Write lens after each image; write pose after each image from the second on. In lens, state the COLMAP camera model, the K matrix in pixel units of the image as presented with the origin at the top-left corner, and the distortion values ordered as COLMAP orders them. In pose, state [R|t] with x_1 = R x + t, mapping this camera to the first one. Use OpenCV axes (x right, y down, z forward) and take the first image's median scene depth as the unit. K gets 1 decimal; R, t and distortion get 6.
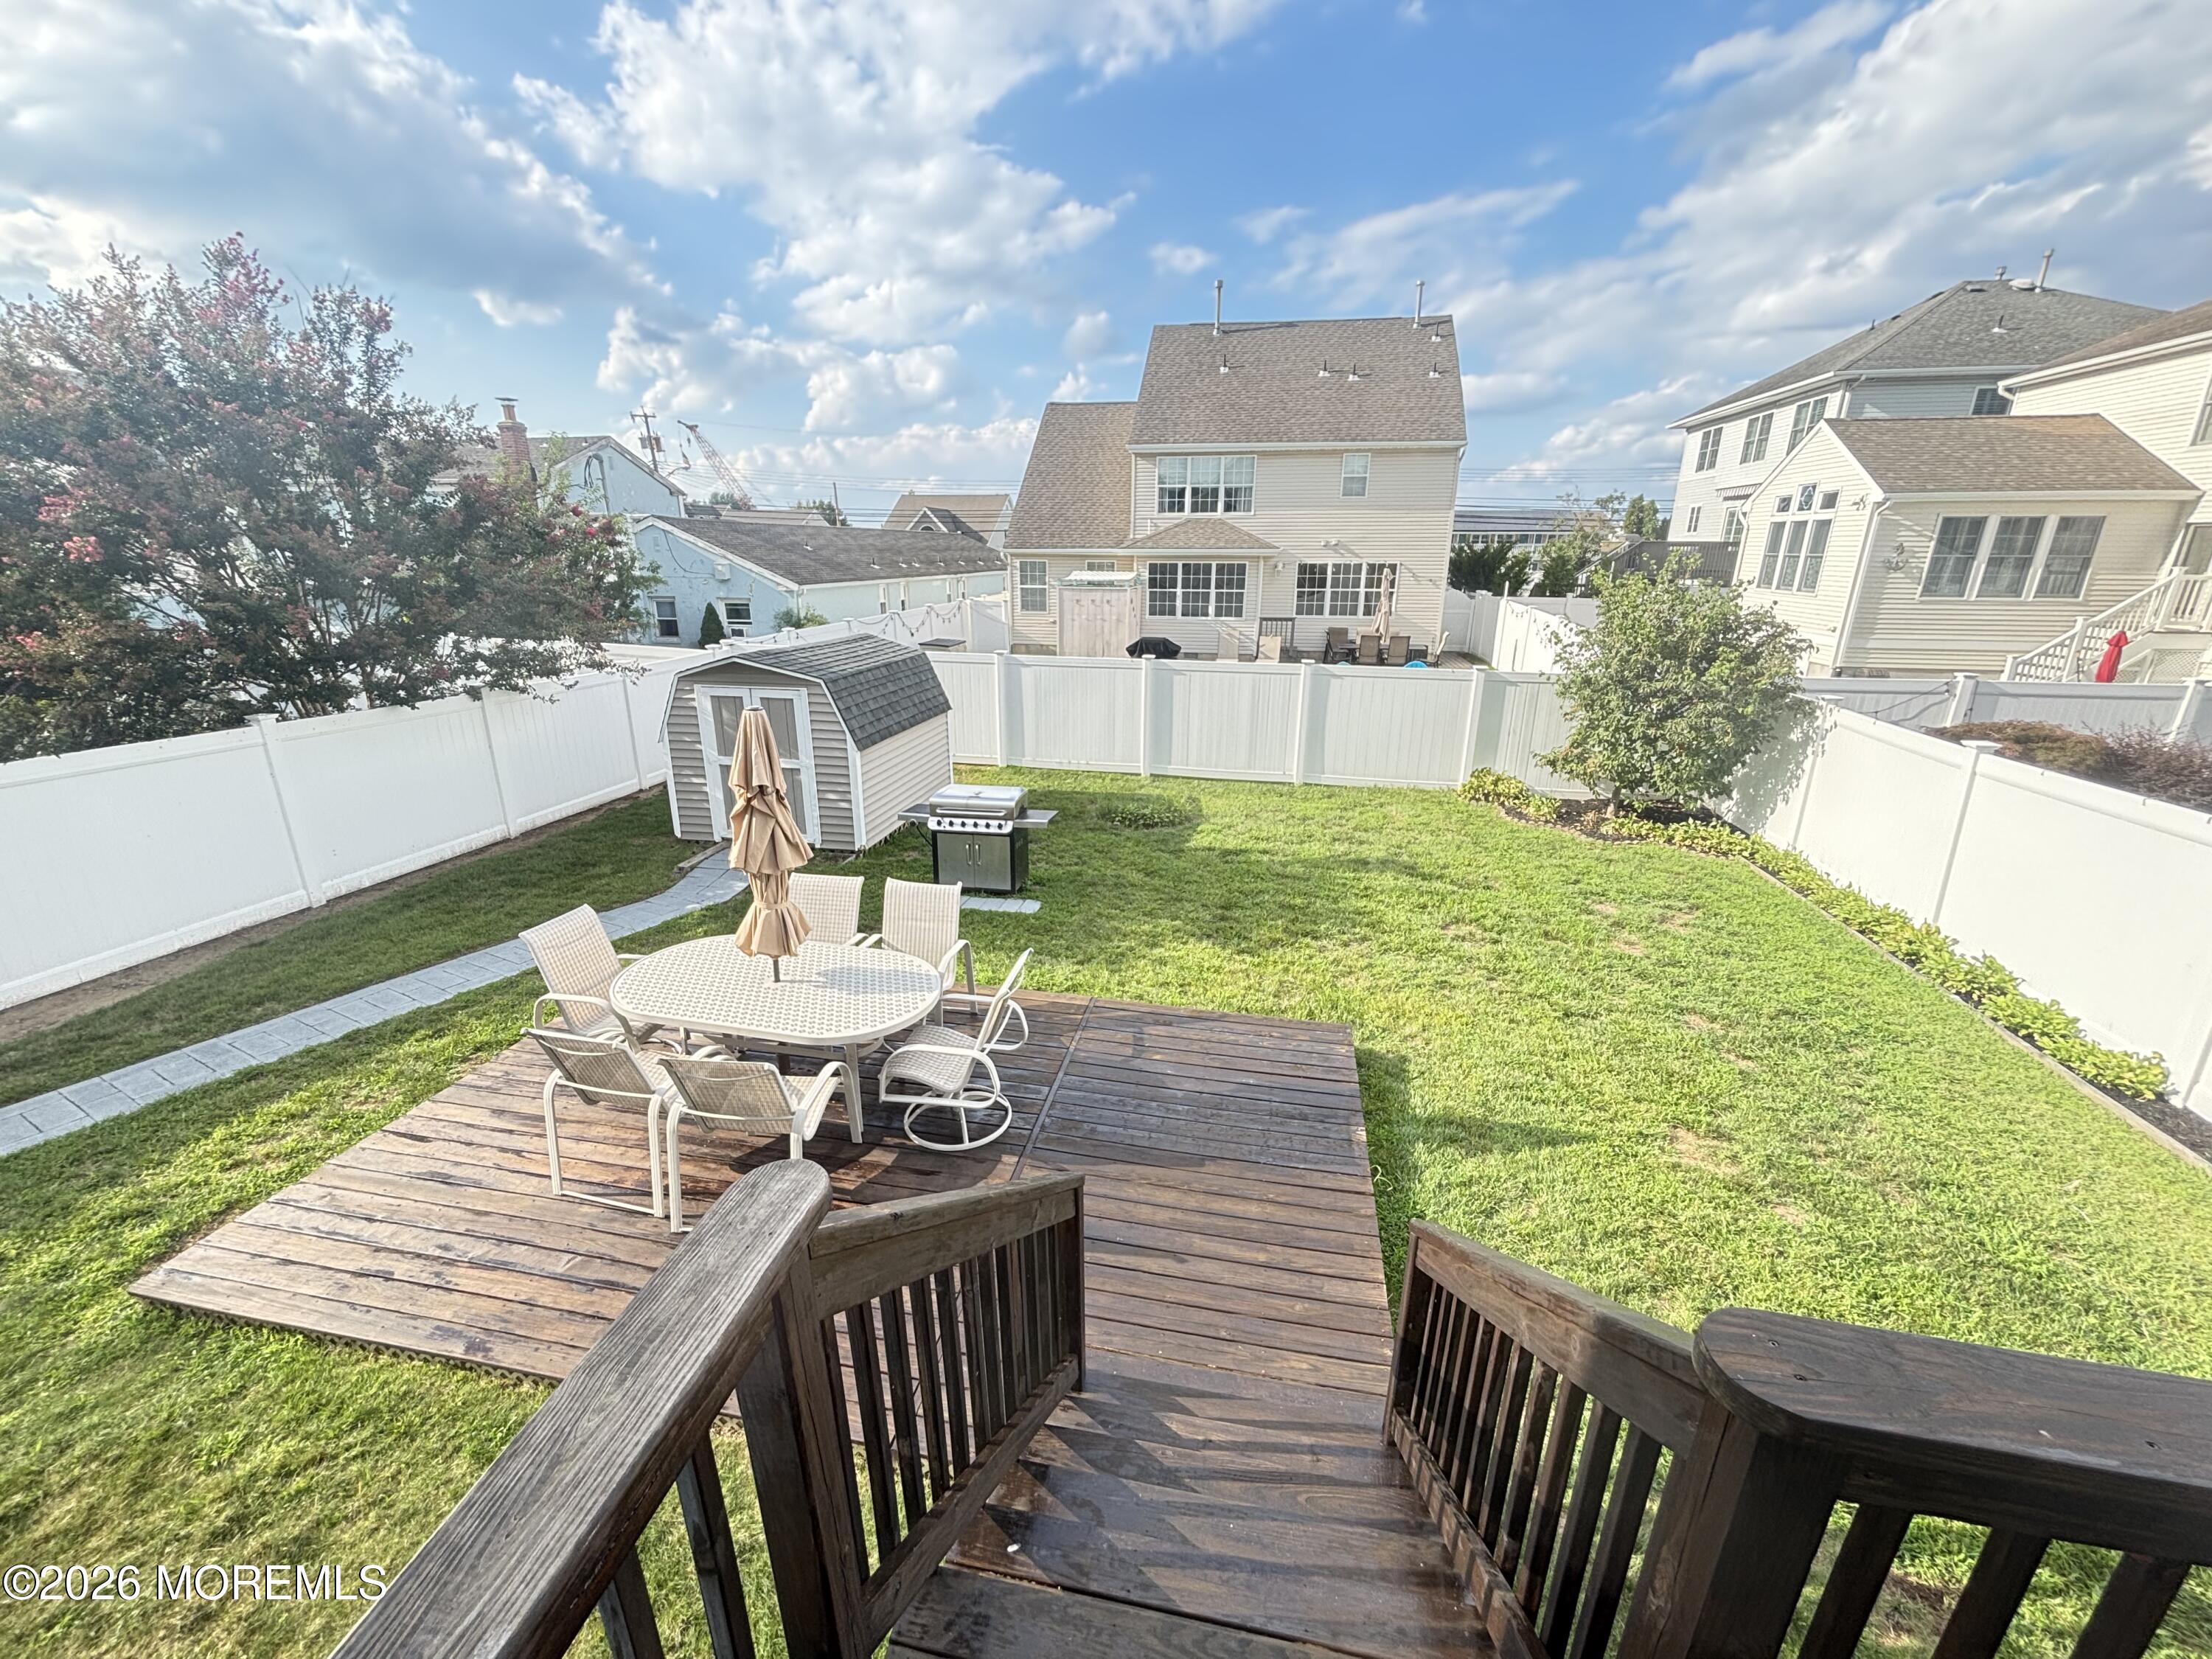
lens RADIAL K [[896.3, 0, 1100.9], [0, 896.3, 846.4], [0, 0, 1]] dist [-0.002994, 0.001949]
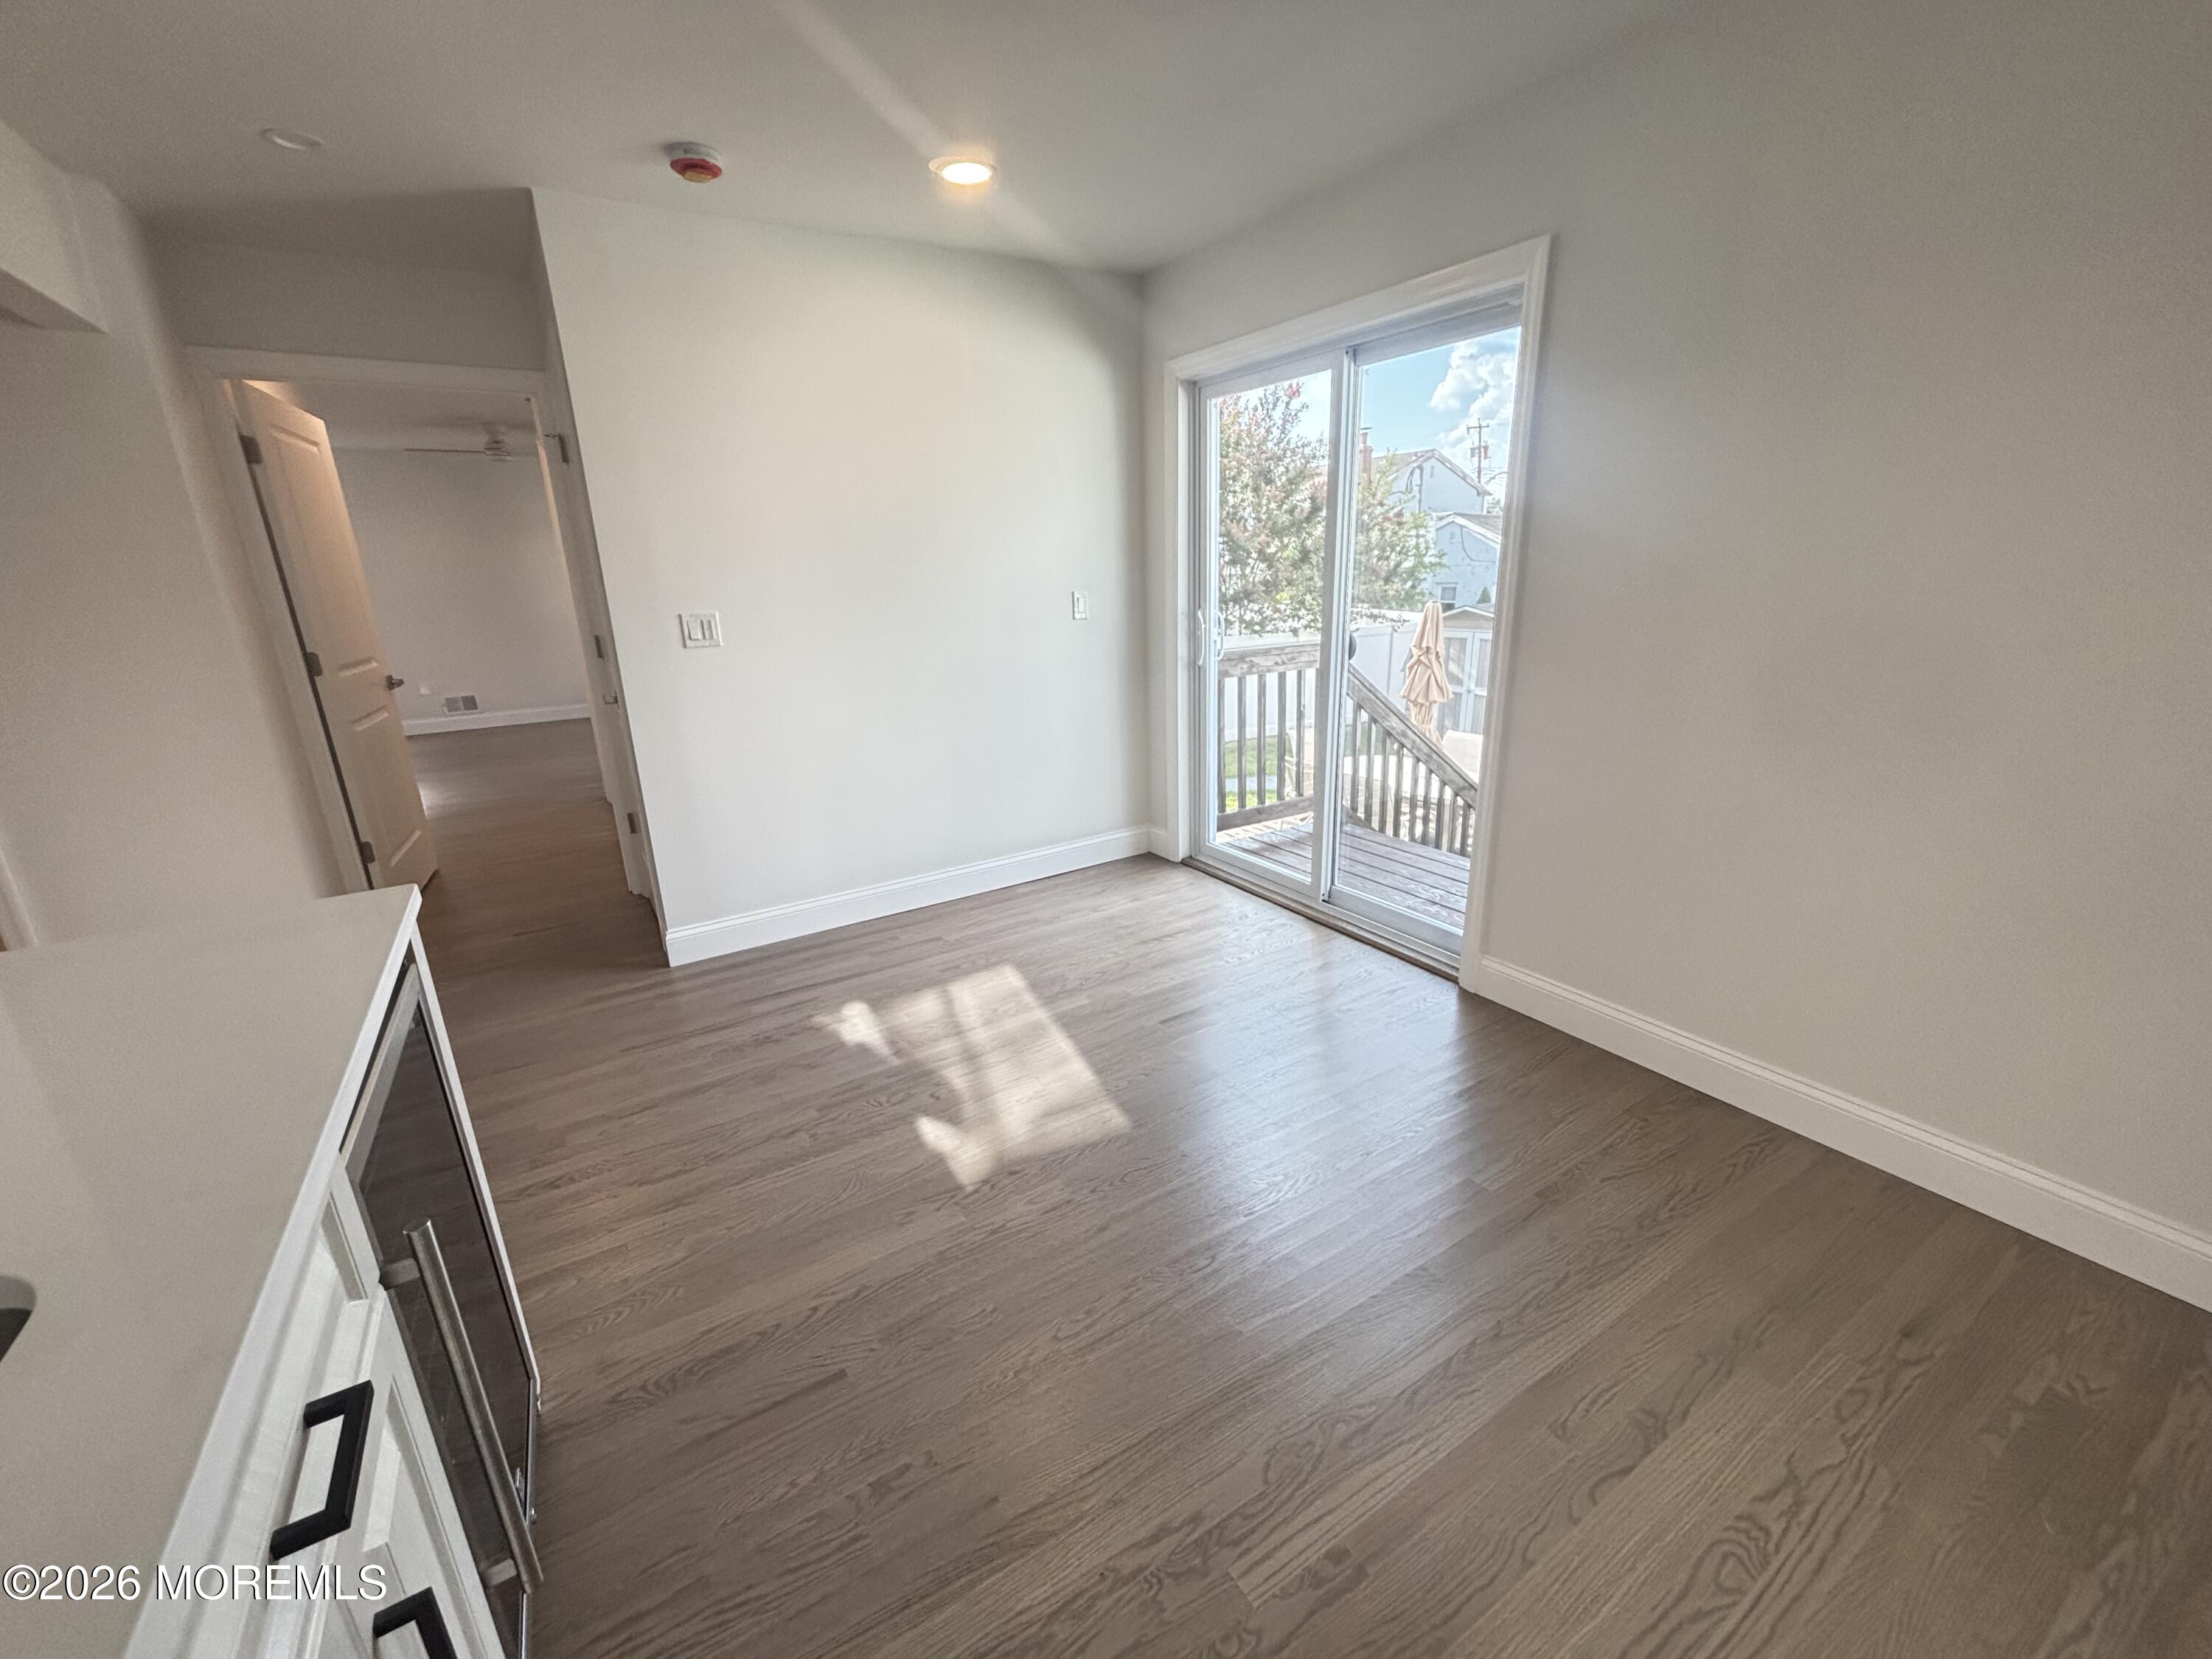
lens RADIAL K [[896.3, 0, 1100.9], [0, 896.3, 836.3], [0, 0, 1]] dist [-0.002994, 0.001949]
pose [[0.684149, 0.188602, -0.704535, 0.199505], [-0.199196, 0.977579, 0.068263, 0.127115], [0.701613, 0.093639, 0.706379, -0.254598]]
